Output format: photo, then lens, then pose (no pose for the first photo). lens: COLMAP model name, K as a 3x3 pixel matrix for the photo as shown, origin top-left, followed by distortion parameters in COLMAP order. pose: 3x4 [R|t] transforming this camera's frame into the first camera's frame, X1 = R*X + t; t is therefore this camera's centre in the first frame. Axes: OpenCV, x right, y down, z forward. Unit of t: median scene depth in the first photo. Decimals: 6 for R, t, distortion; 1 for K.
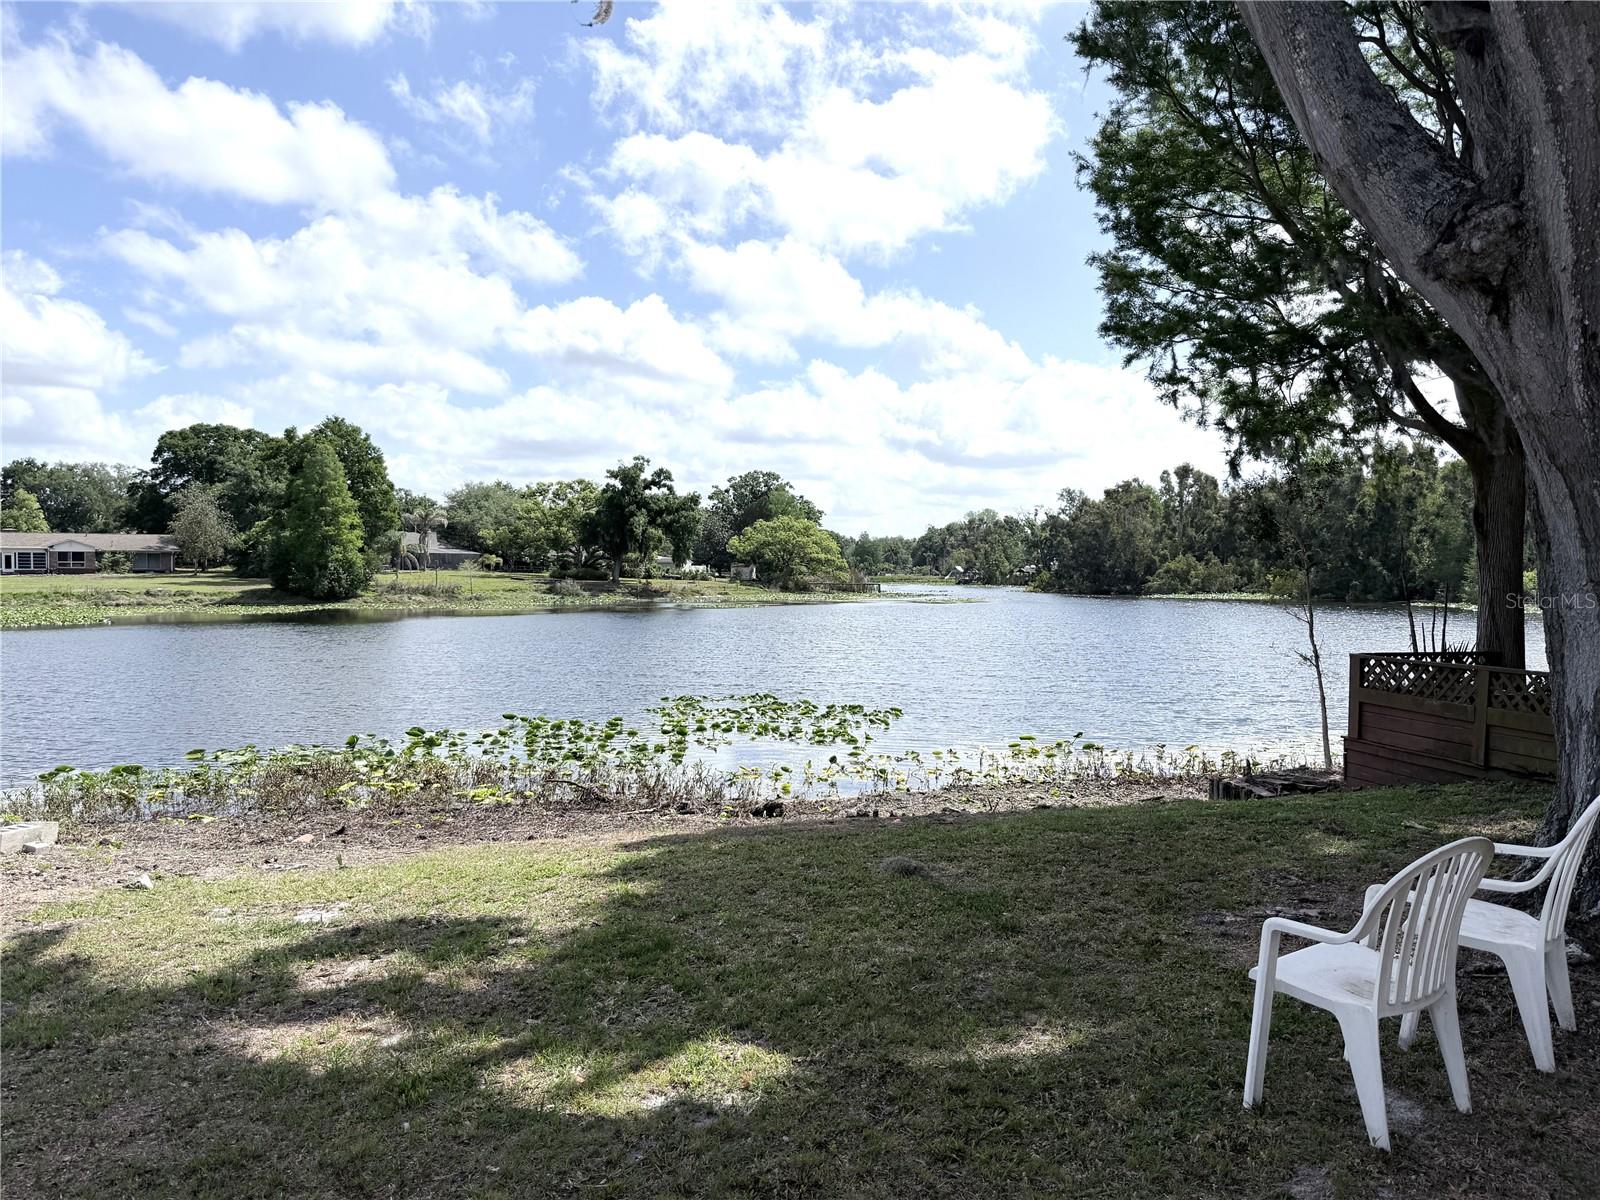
lens RADIAL K [[1118.3, 0, 805.7], [0, 1118.3, 606.1], [0, 0, 1]] dist [0.006895, 0.000857]
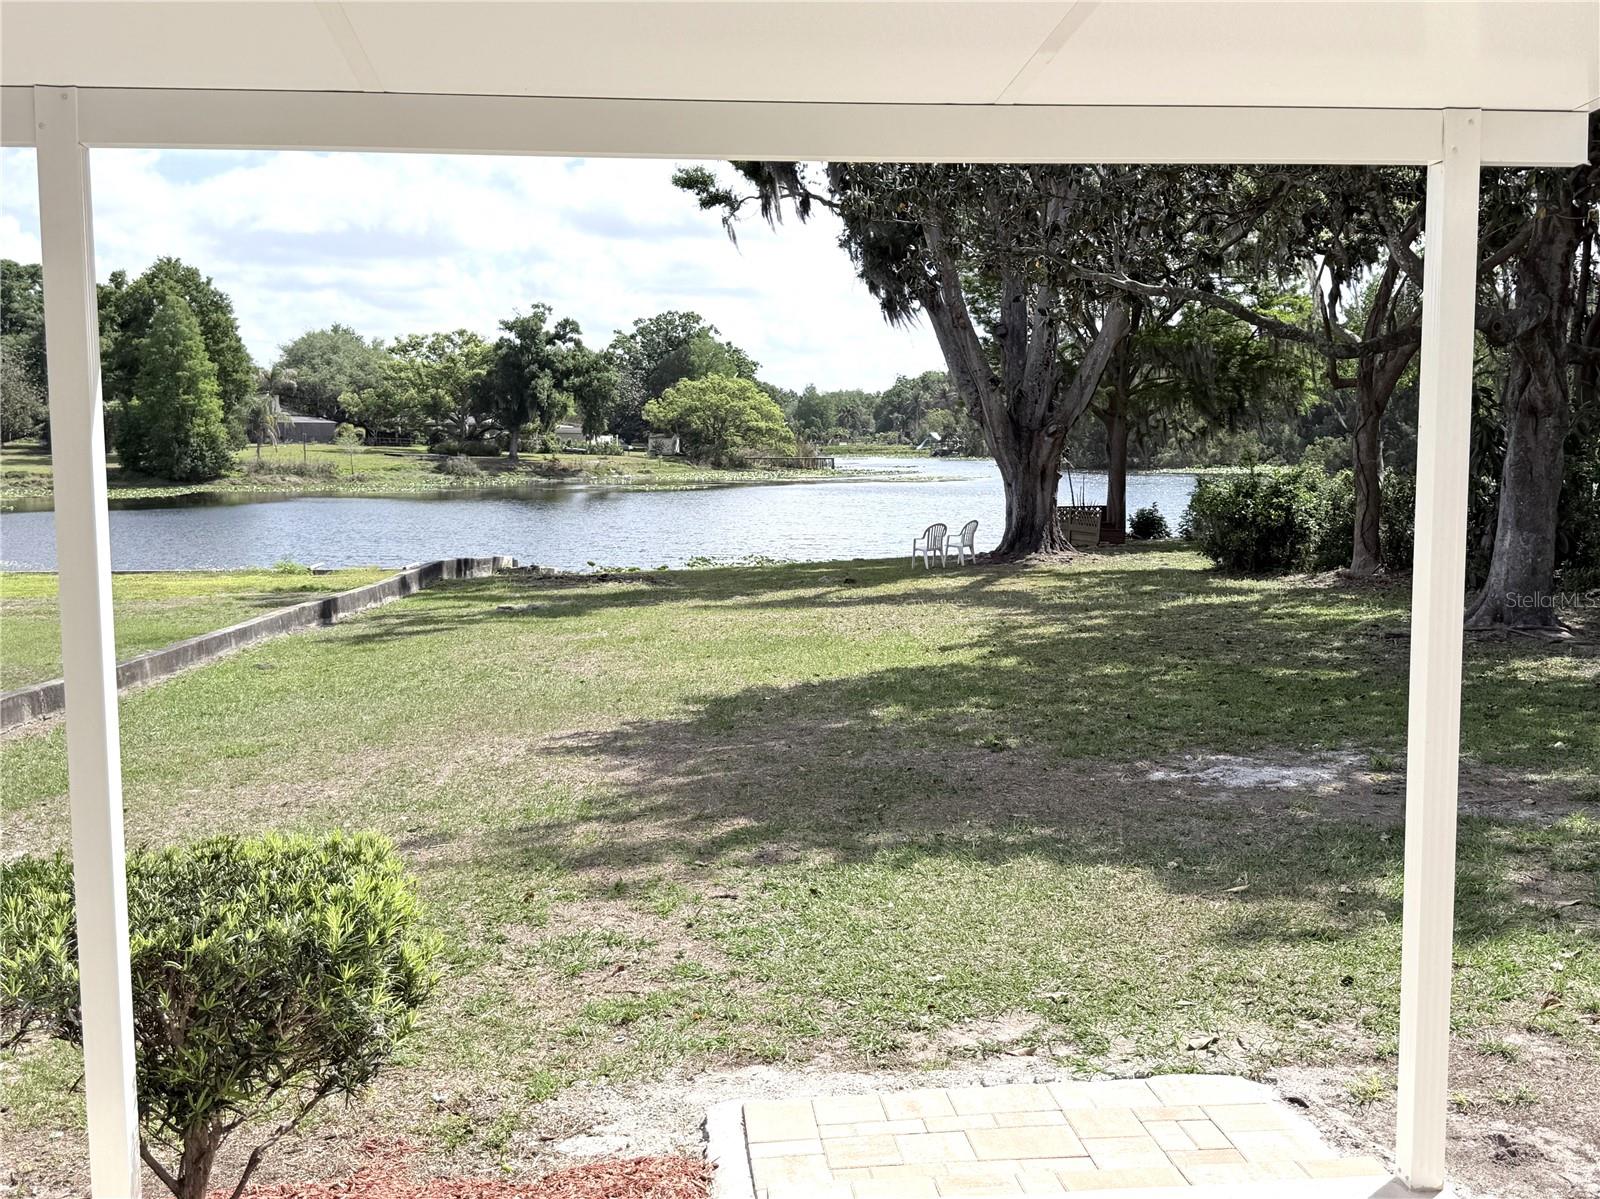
lens RADIAL K [[1658.5, 0, 809.2], [0, 1658.5, 591.6], [0, 0, 1]] dist [0.093065, 0.000000]
pose [[0.998529, -0.010286, 0.053242, -0.018168], [0.006884, 0.997947, 0.063678, -0.000042], [-0.053788, -0.063218, 0.996549, -0.230508]]
